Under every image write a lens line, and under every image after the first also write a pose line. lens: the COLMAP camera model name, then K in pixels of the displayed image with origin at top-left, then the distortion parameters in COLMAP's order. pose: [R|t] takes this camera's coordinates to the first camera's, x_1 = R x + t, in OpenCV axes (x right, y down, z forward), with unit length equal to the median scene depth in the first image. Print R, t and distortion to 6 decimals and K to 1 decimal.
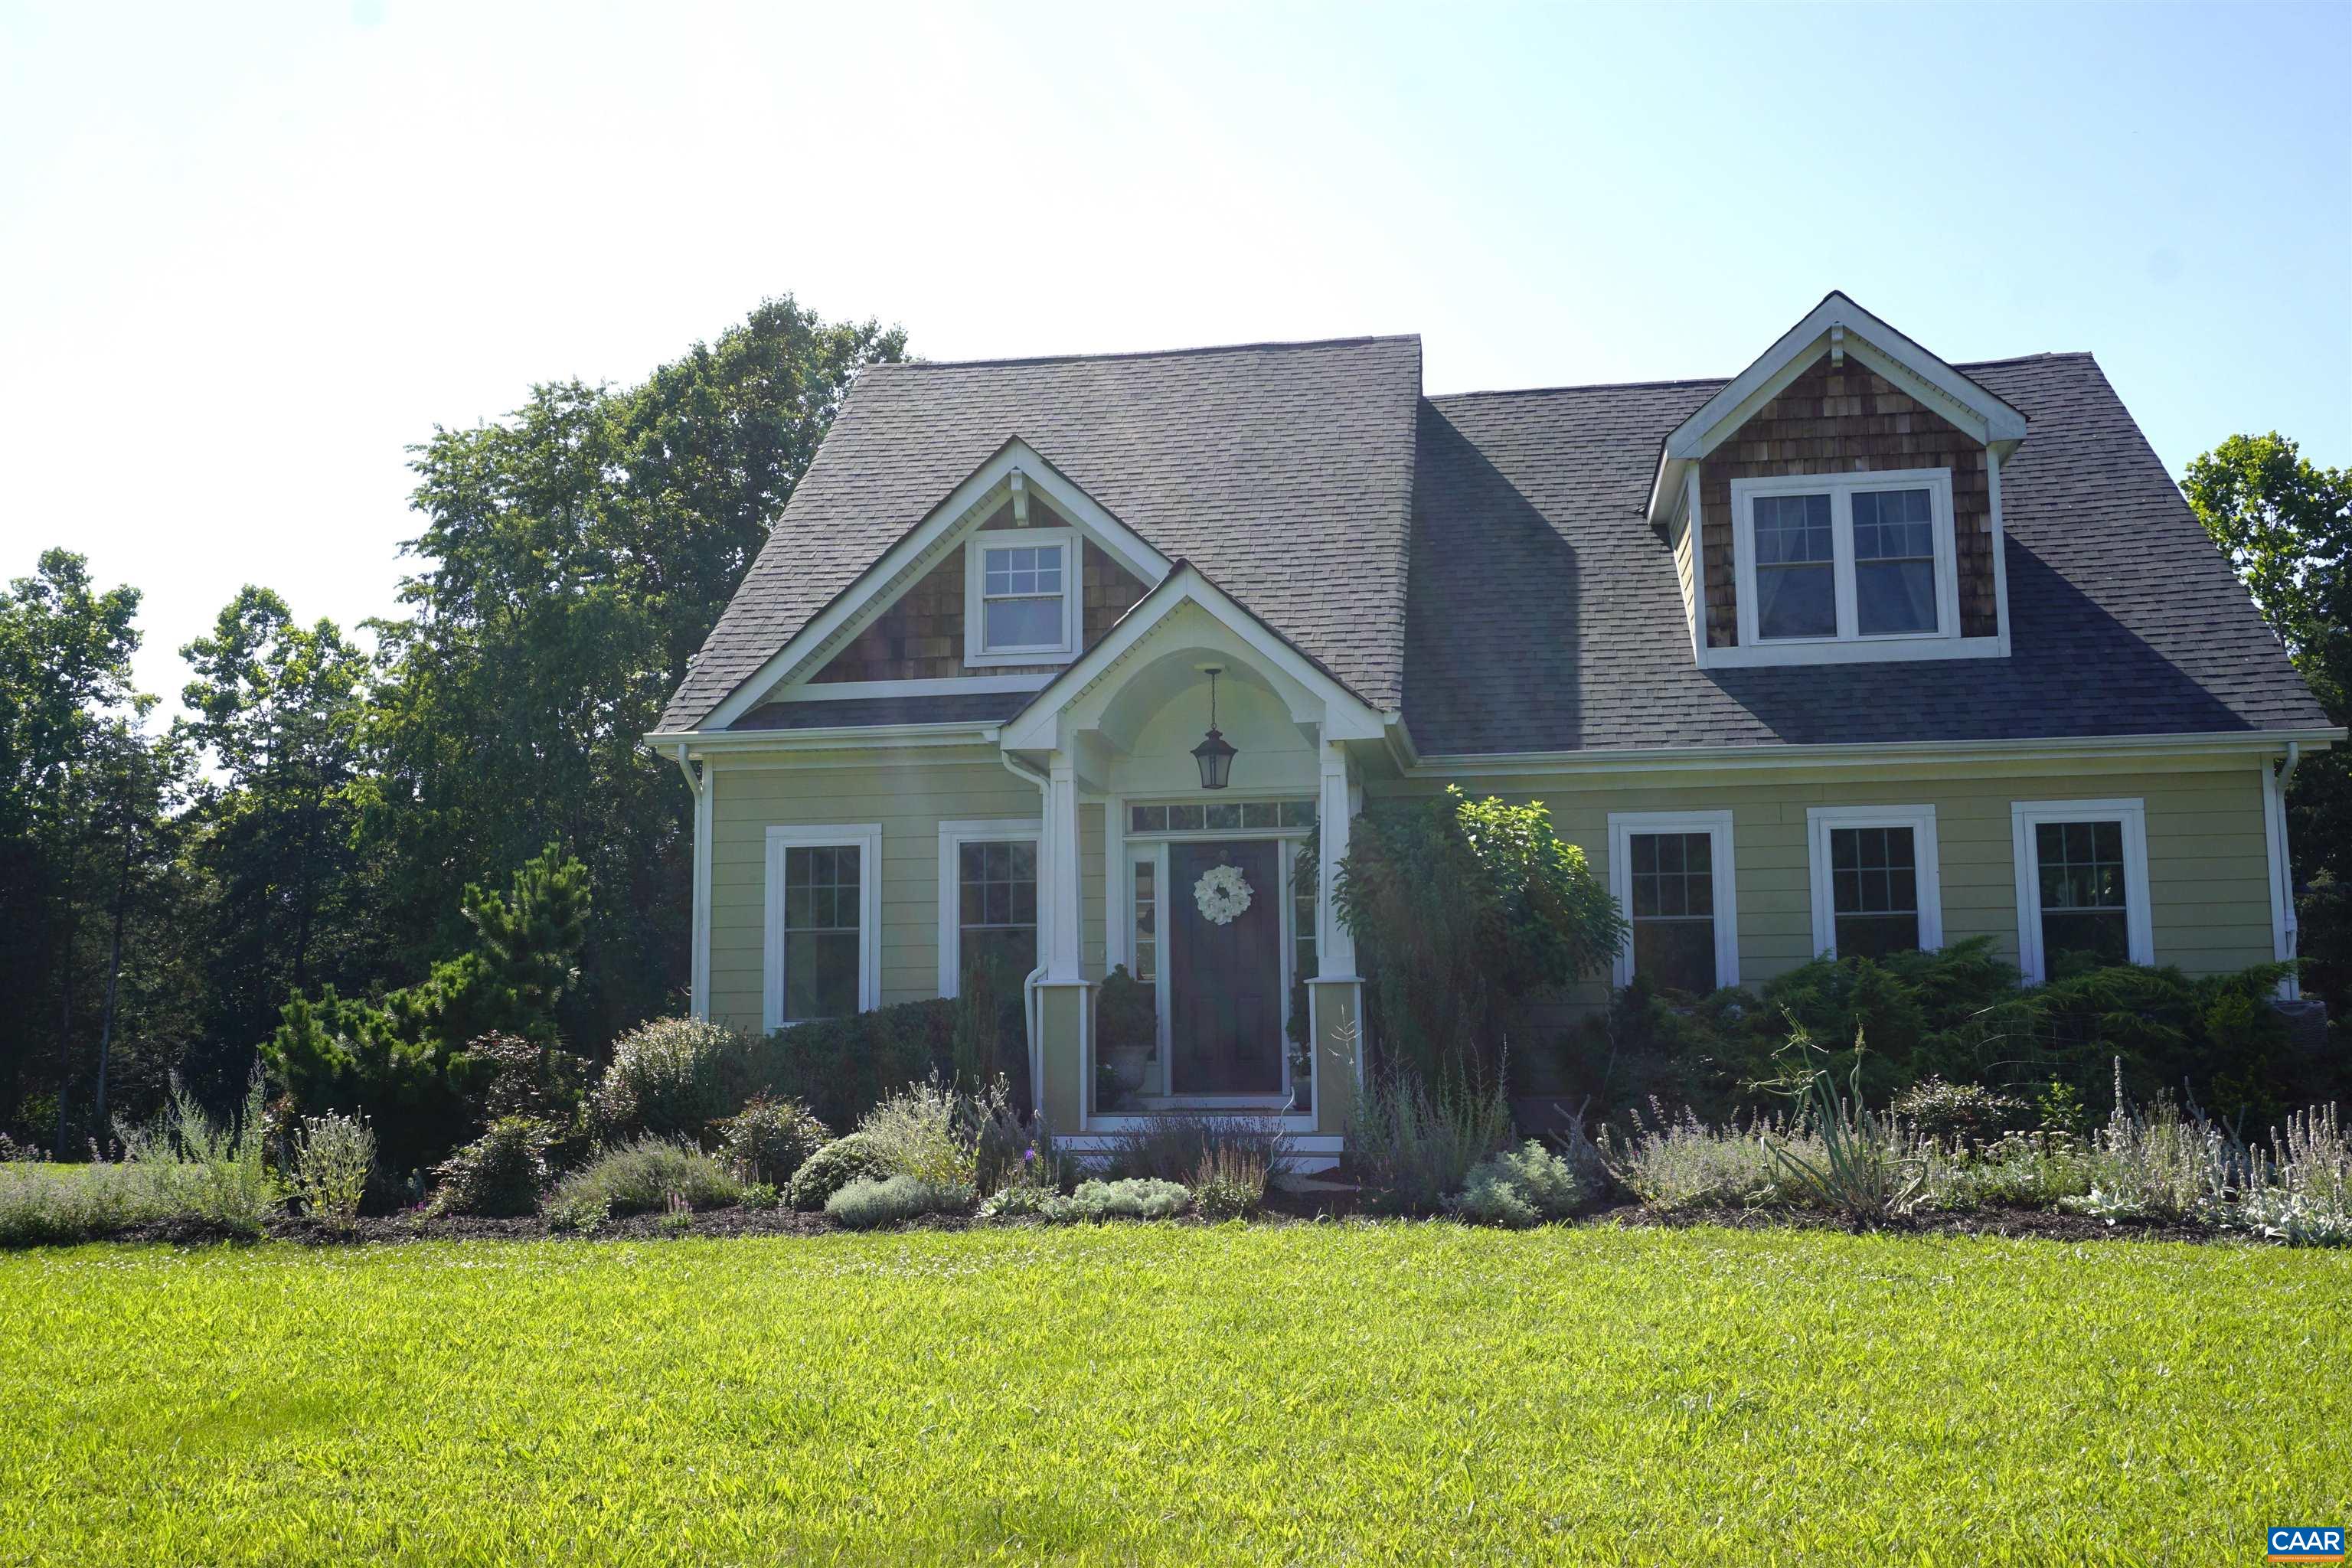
lens RADIAL K [[2208.9, 0, 1172.4], [0, 2208.9, 768.1], [0, 0, 1]] dist [-0.011264, 0.000000]
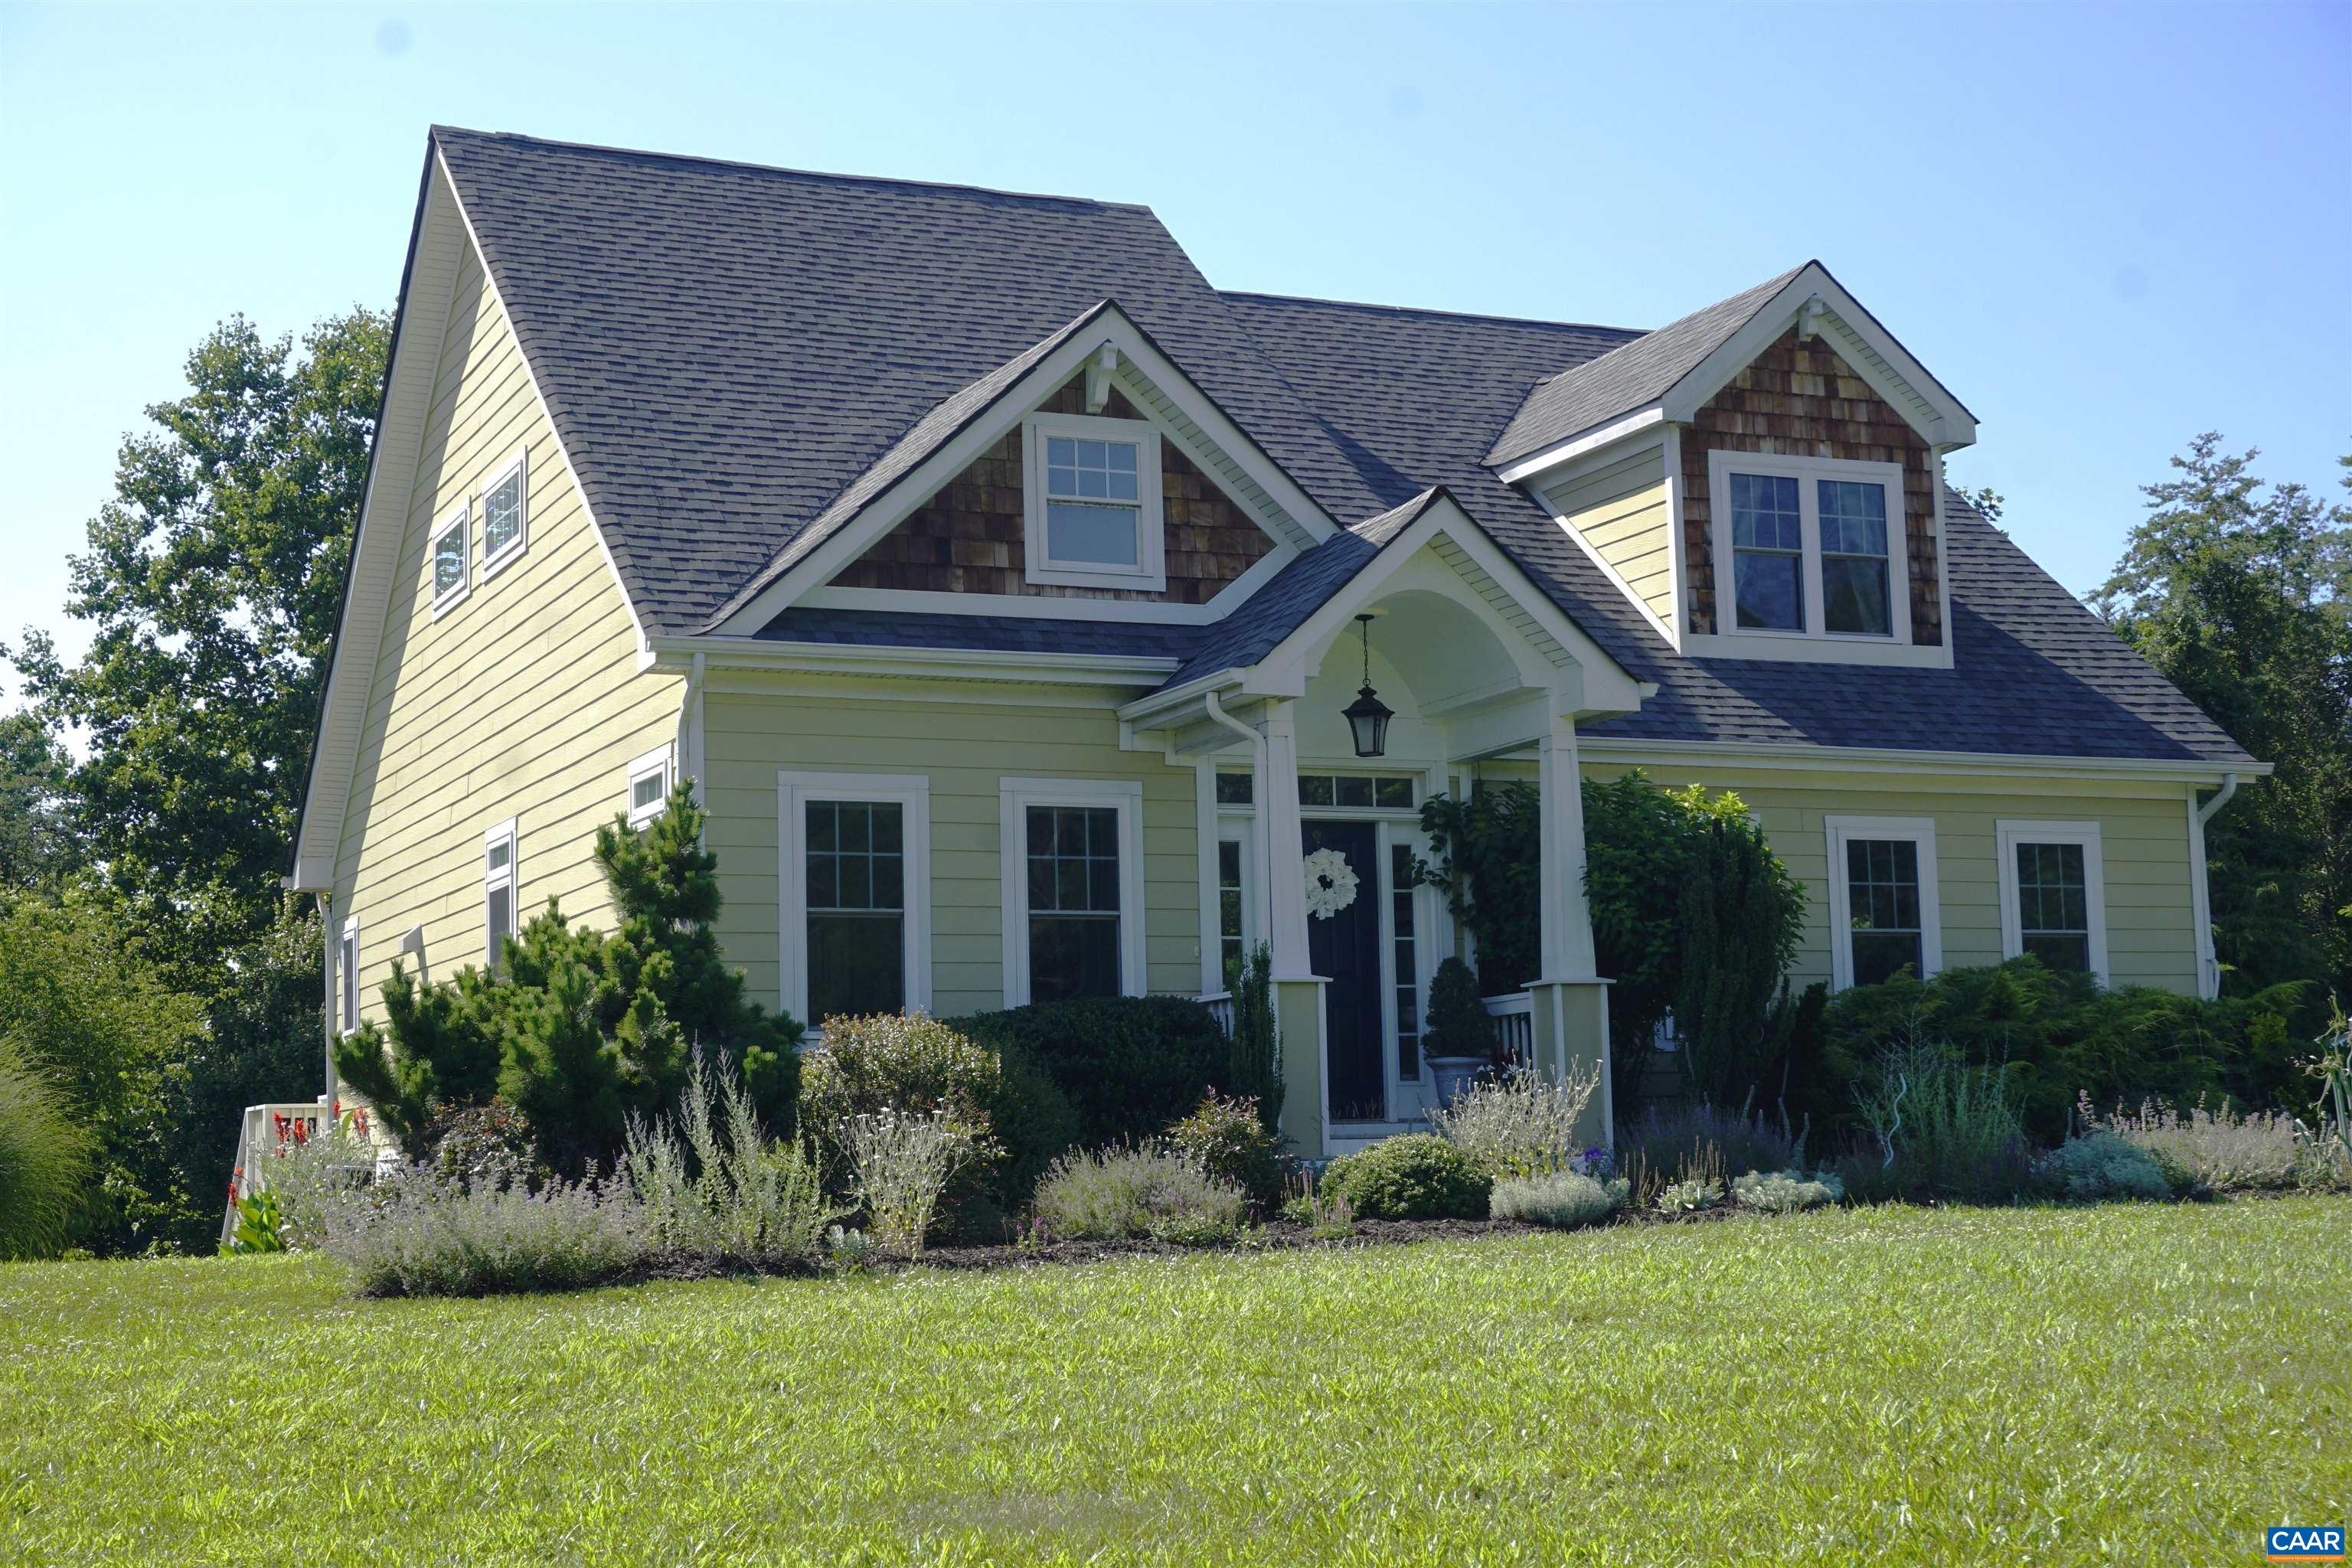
lens RADIAL K [[3287.4, 0, 1175.5], [0, 3287.4, 796.0], [0, 0, 1]] dist [0.052949, 0.000000]
pose [[0.825623, 0.052536, 0.561771, -0.700270], [-0.055388, 0.998393, -0.011967, 0.040683], [-0.561497, -0.021235, 0.827206, 0.000554]]
